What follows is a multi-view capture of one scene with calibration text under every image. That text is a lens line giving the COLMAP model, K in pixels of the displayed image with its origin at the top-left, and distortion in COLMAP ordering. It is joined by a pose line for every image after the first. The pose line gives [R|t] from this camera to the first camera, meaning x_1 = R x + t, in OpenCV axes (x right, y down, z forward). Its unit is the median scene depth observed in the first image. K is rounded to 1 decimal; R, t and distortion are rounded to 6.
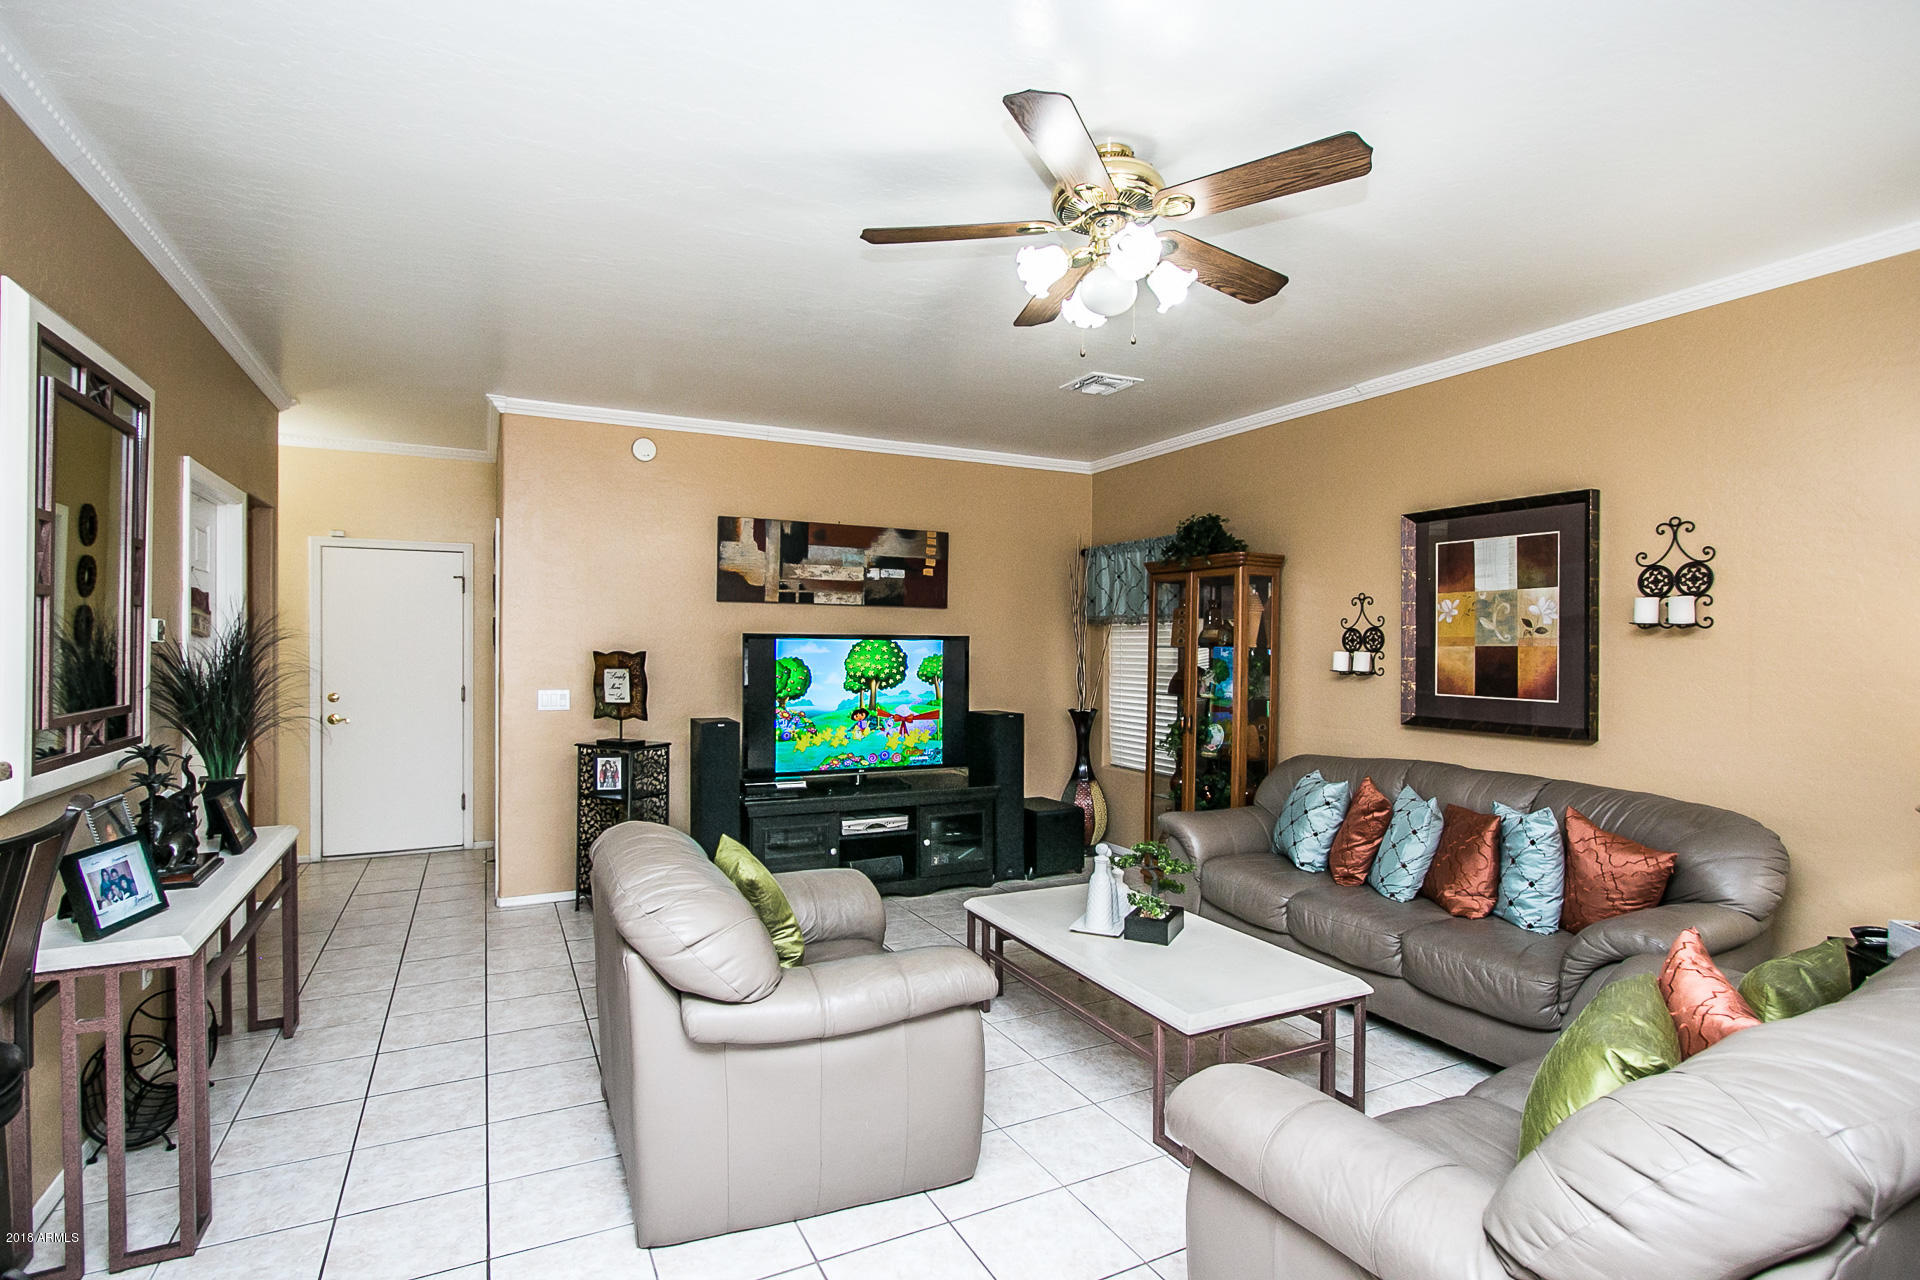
lens RADIAL K [[870.9, 0, 971.1], [0, 870.9, 640.8], [0, 0, 1]] dist [-0.001521, -0.000295]
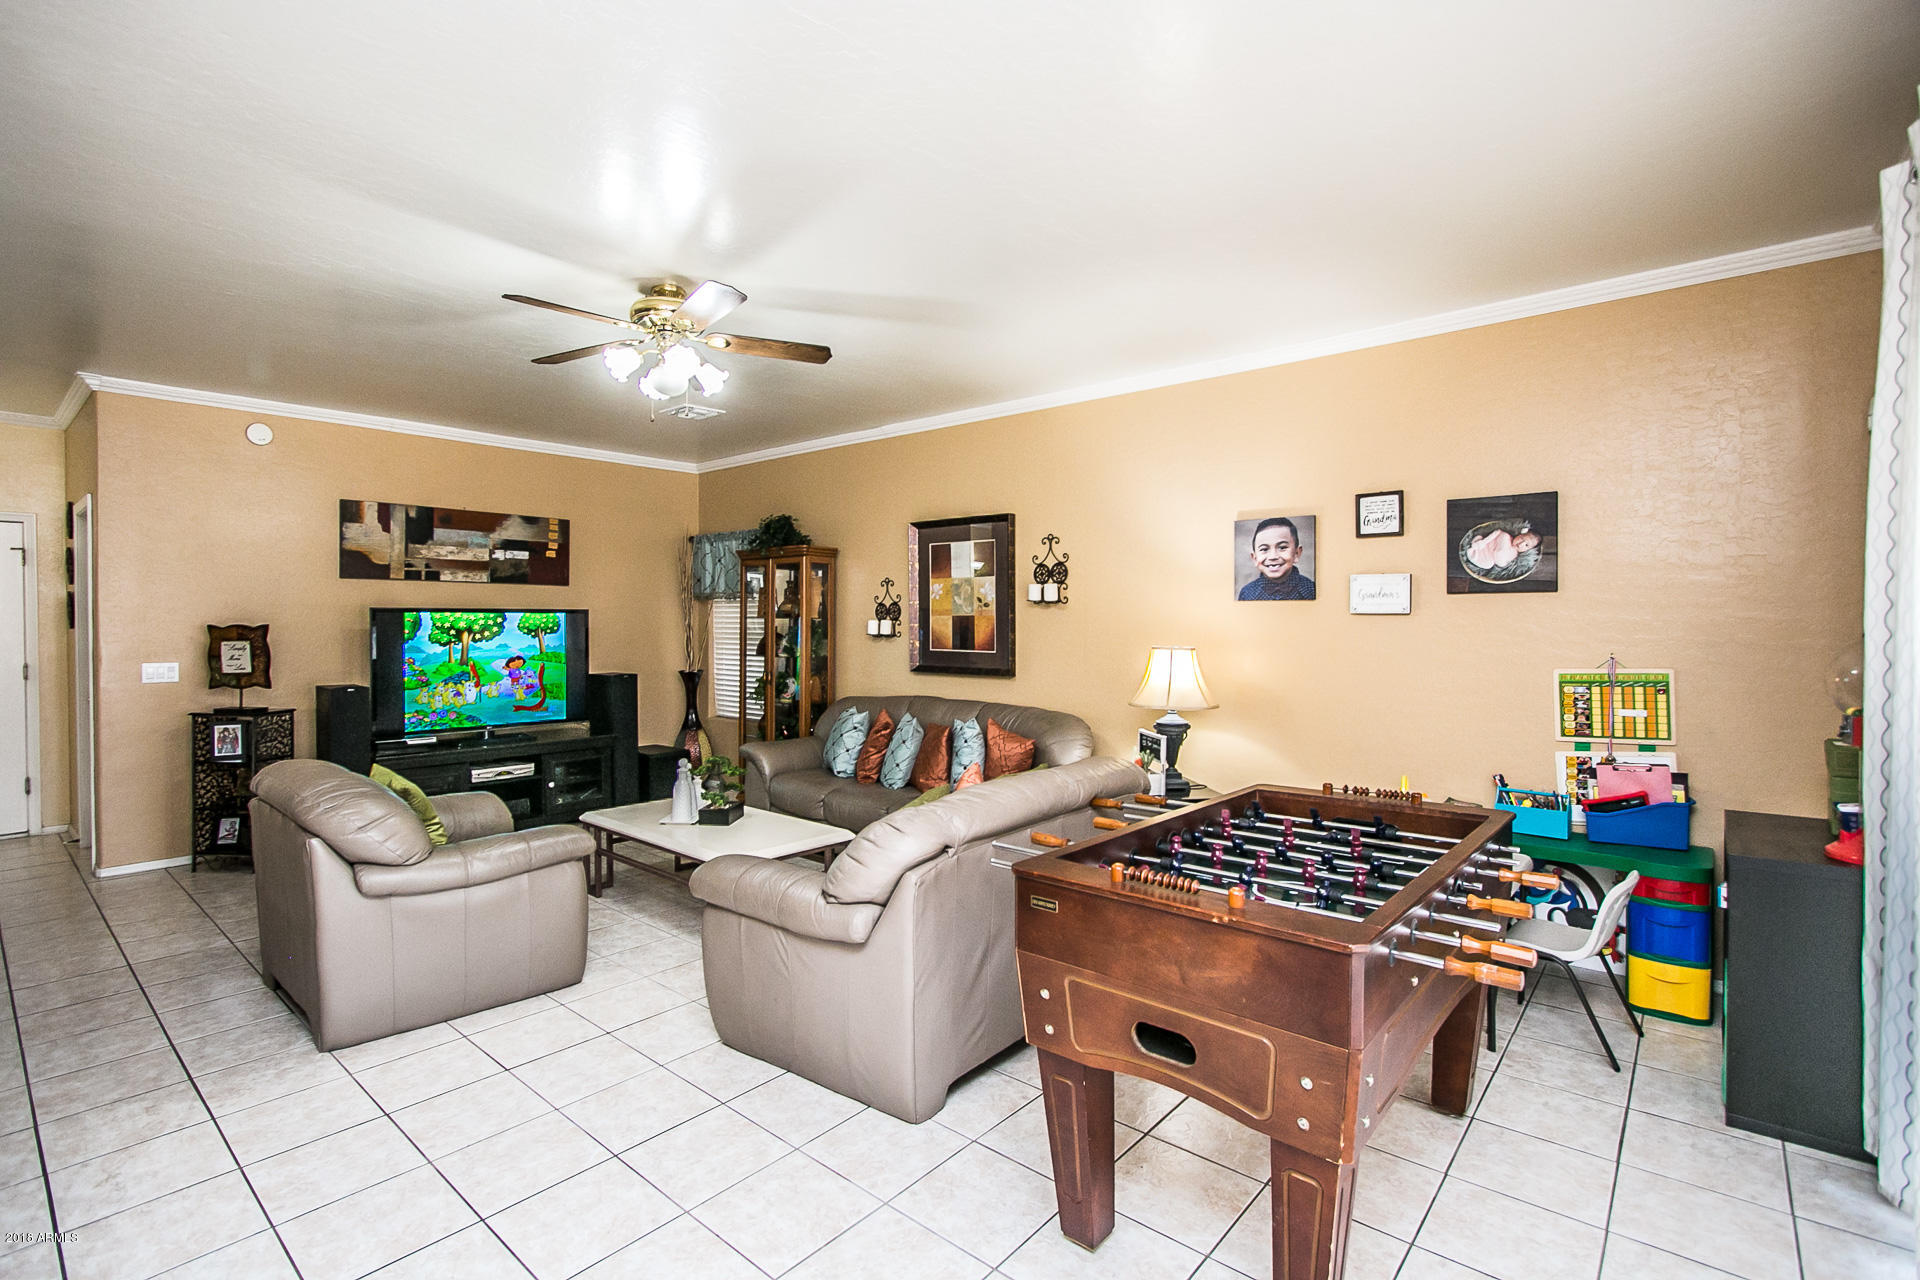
lens RADIAL K [[905.8, 0, 926.6], [0, 905.8, 635.3], [0, 0, 1]] dist [-0.004912, -0.000093]
pose [[0.945891, -0.011228, 0.324290, 0.035691], [0.003835, 0.999718, 0.023429, 0.002546], [-0.324462, -0.020918, 0.945668, -0.332116]]
